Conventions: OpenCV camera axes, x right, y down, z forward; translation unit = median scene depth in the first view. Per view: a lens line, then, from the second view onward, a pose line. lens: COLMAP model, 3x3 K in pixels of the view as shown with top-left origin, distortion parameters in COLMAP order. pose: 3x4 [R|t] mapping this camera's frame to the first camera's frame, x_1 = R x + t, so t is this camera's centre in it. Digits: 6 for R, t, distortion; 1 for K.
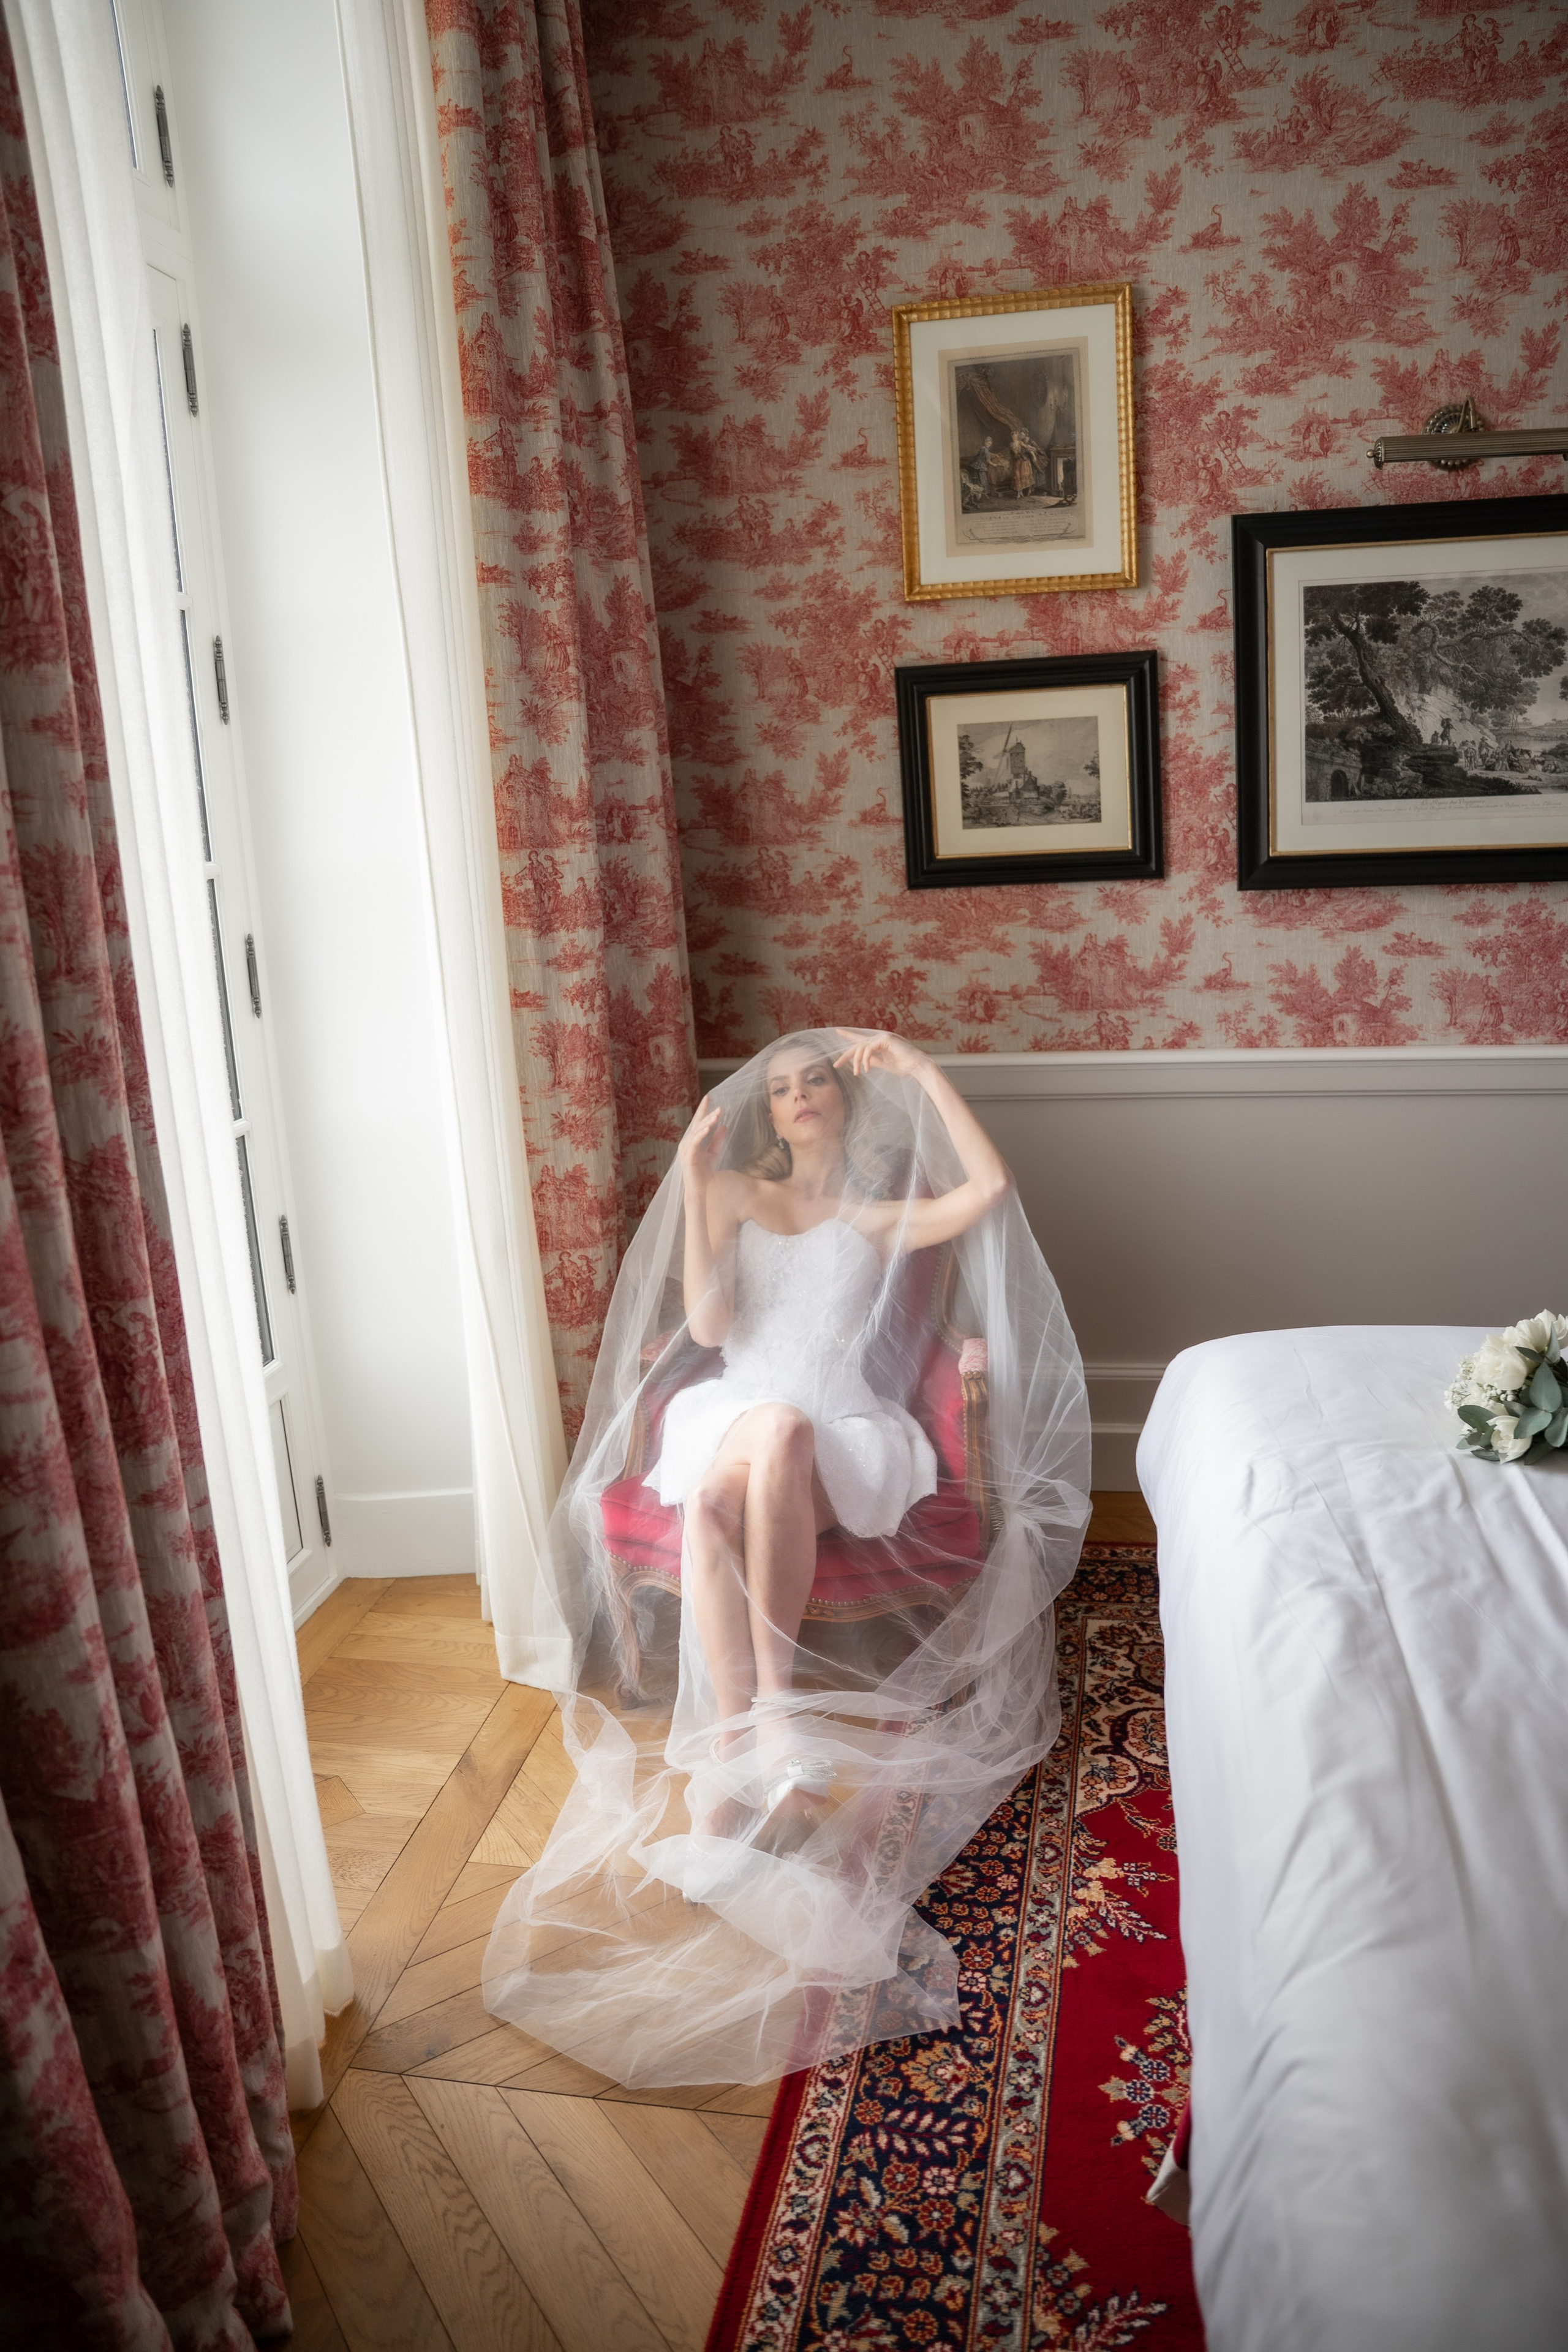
lens RADIAL K [[1728.6, 0, 794.6], [0, 1728.6, 1092.8], [0, 0, 1]] dist [-0.166975, 0.112656]
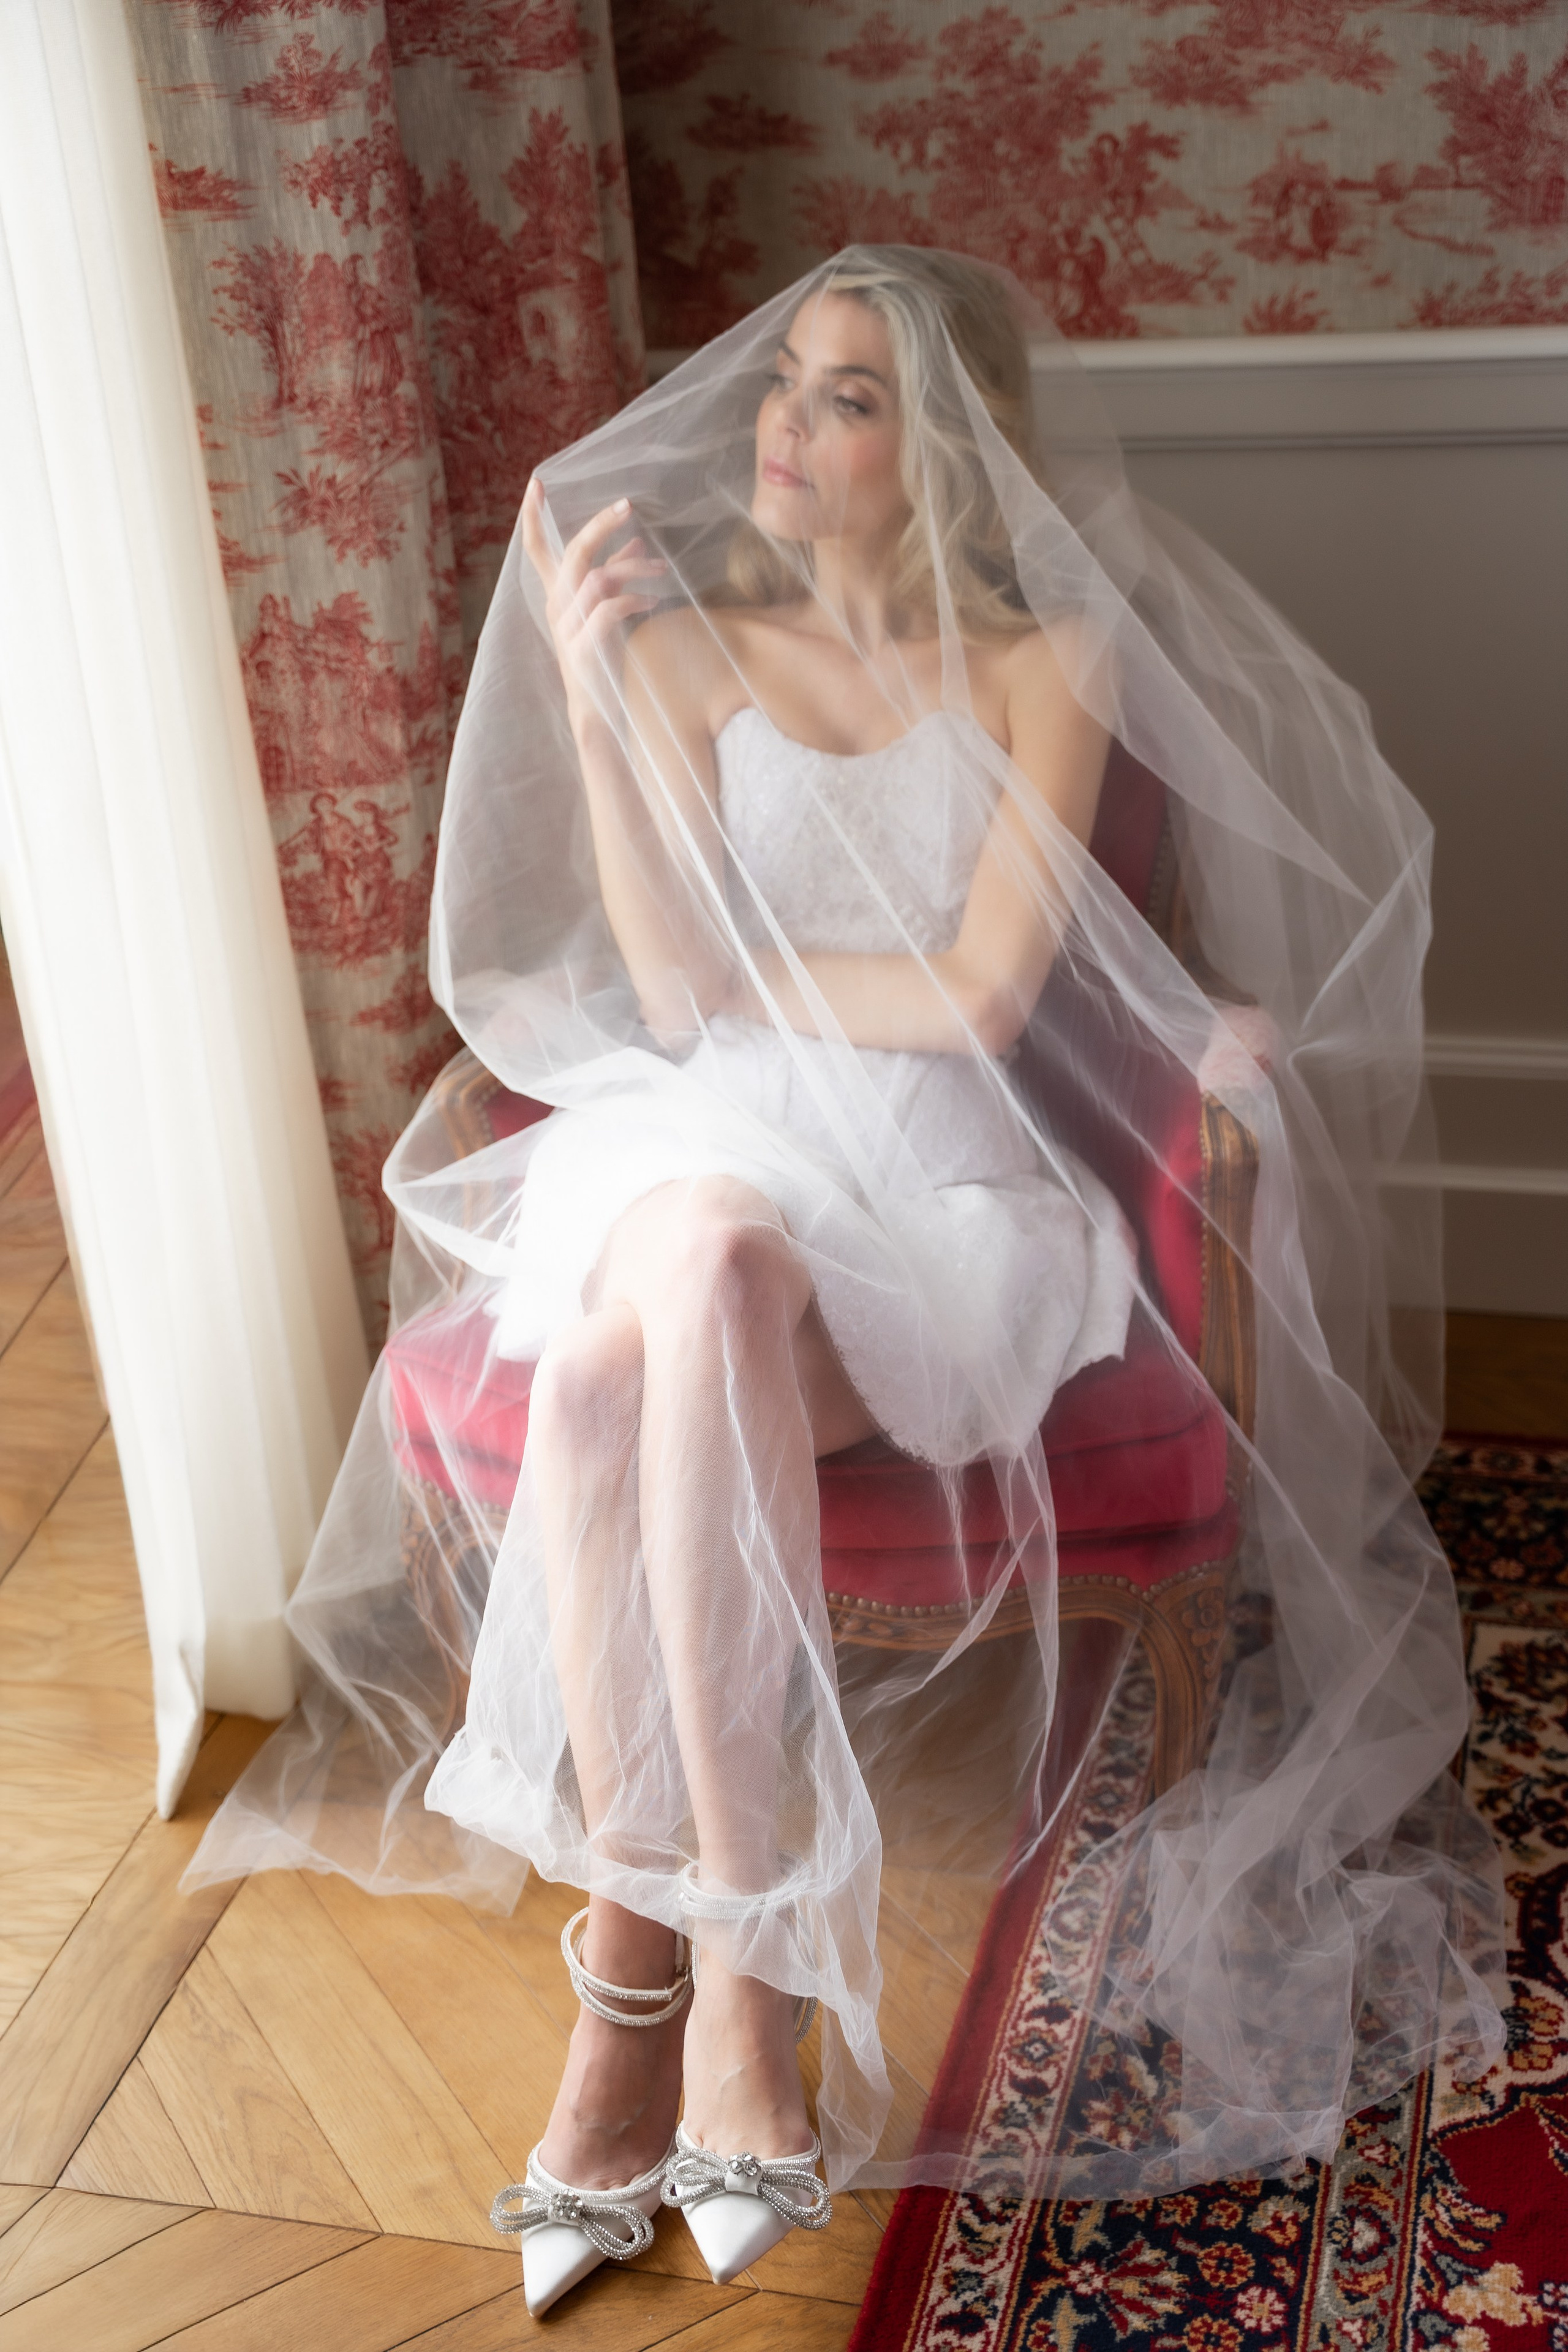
lens RADIAL K [[3041.9, 0, 779.2], [0, 3041.9, 1153.2], [0, 0, 1]] dist [0.128207, 0.000000]
pose [[0.997443, 0.020719, -0.068397, 0.040189], [-0.004668, 0.973899, 0.226935, 0.002840], [0.071313, -0.226035, 0.971505, 0.217148]]
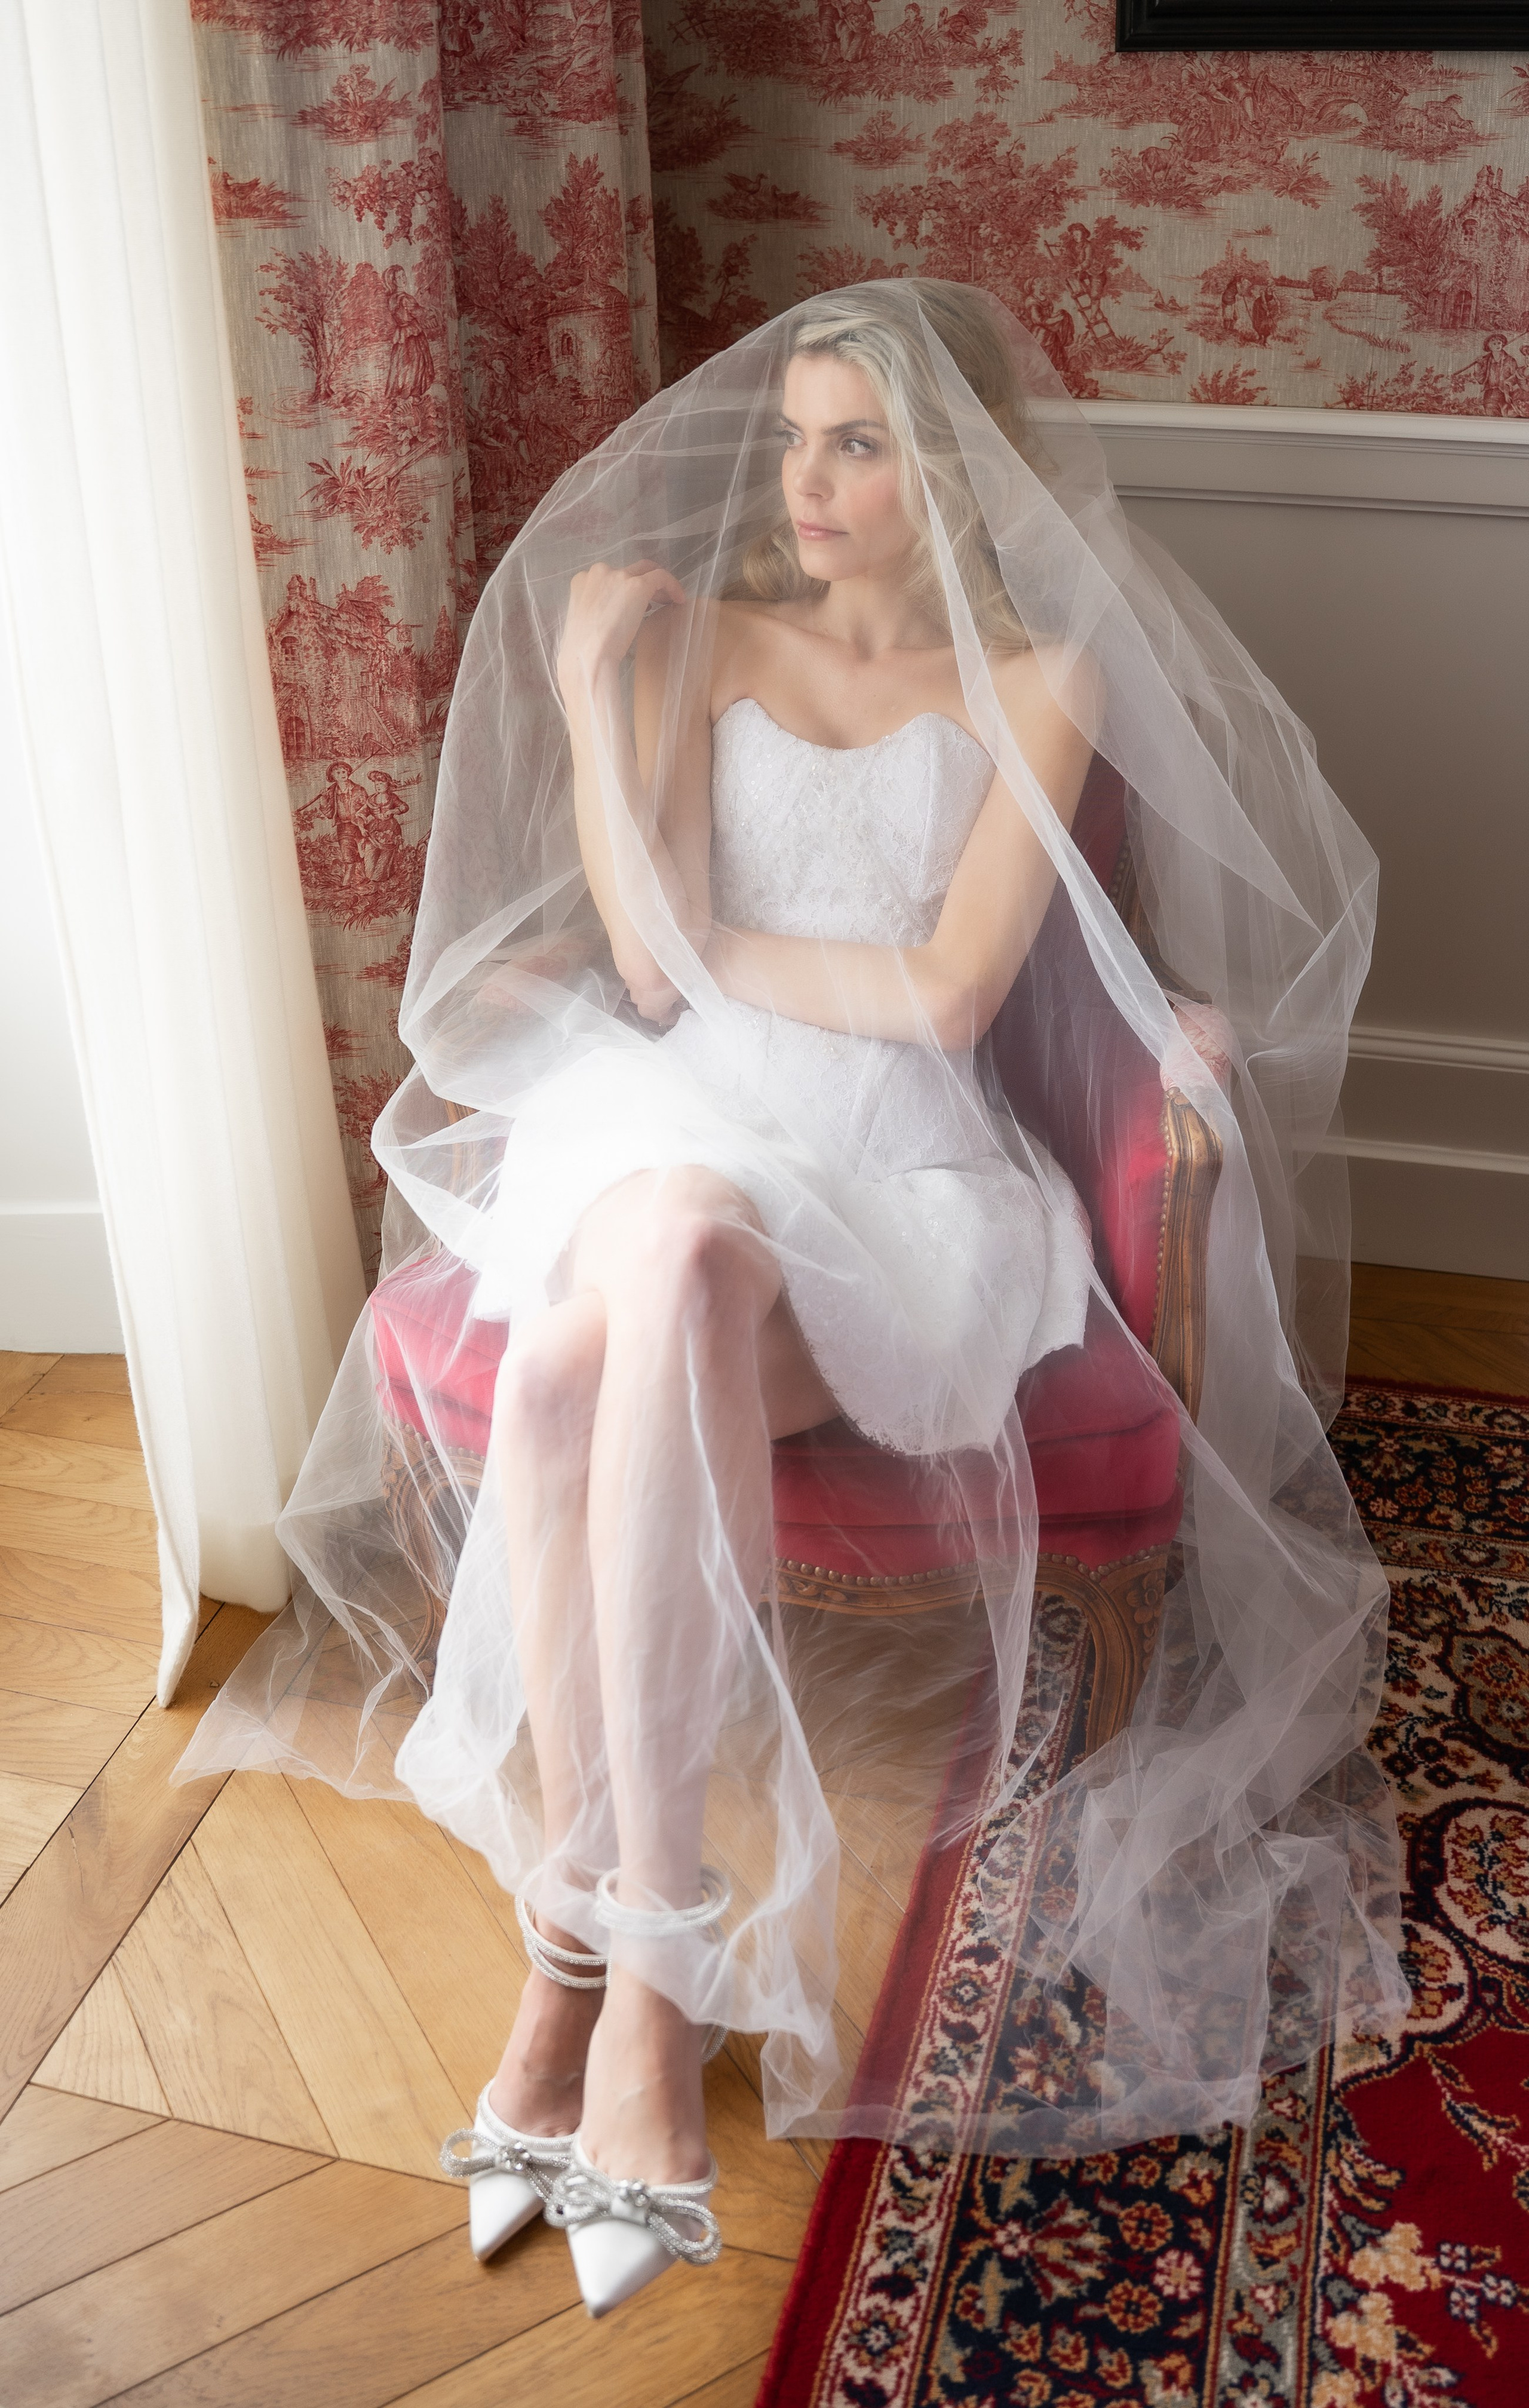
lens RADIAL K [[2209.2, 0, 846.5], [0, 2209.2, 1058.3], [0, 0, 1]] dist [-0.125774, 0.042634]
pose [[0.997813, 0.064160, -0.015919, 0.020487], [-0.058653, 0.970349, 0.234482, 0.021525], [0.030491, -0.233036, 0.971990, 0.397062]]
